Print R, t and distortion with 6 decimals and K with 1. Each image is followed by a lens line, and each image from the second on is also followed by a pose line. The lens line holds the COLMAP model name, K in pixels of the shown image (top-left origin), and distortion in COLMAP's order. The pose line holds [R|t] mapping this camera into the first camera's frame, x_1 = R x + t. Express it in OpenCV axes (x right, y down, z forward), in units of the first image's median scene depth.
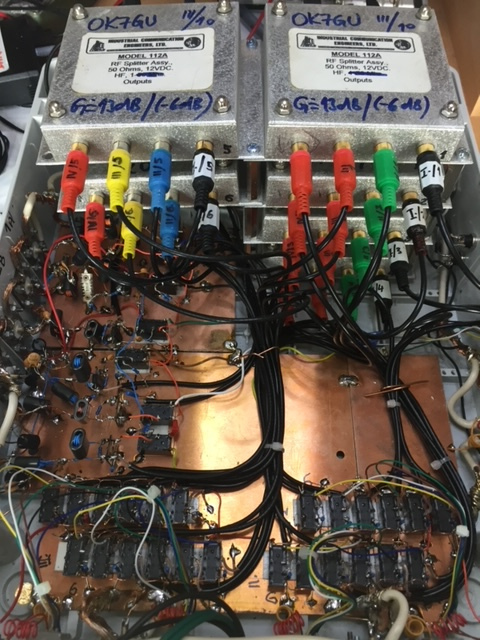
lens RADIAL K [[541.2, 0, 240.0], [0, 541.2, 320.0], [0, 0, 1]] dist [0.094818, -0.145577]
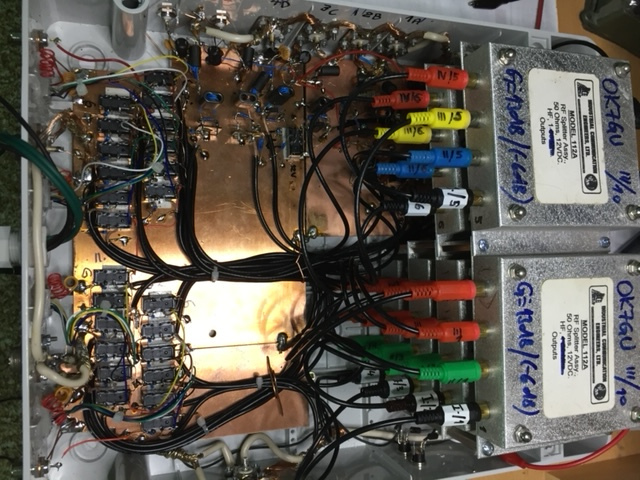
lens RADIAL K [[541.2, 0, 319.6], [0, 541.2, 233.1], [0, 0, 1]] dist [0.094818, -0.145577]
pose [[0.029390, 0.998895, -0.036681, 0.029959], [-0.987316, 0.034738, 0.154922, -0.165642], [0.156025, 0.031662, 0.987245, -0.075577]]
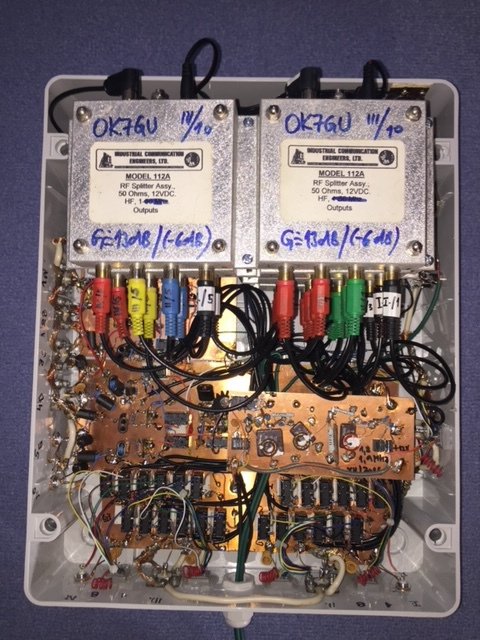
lens RADIAL K [[541.2, 0, 240.0], [0, 541.2, 320.0], [0, 0, 1]] dist [0.094818, -0.145577]
pose [[0.999591, 0.005036, -0.028155, 0.041239], [0.007115, 0.909663, 0.415286, -0.669306], [0.027703, -0.415316, 0.909255, -0.116198]]
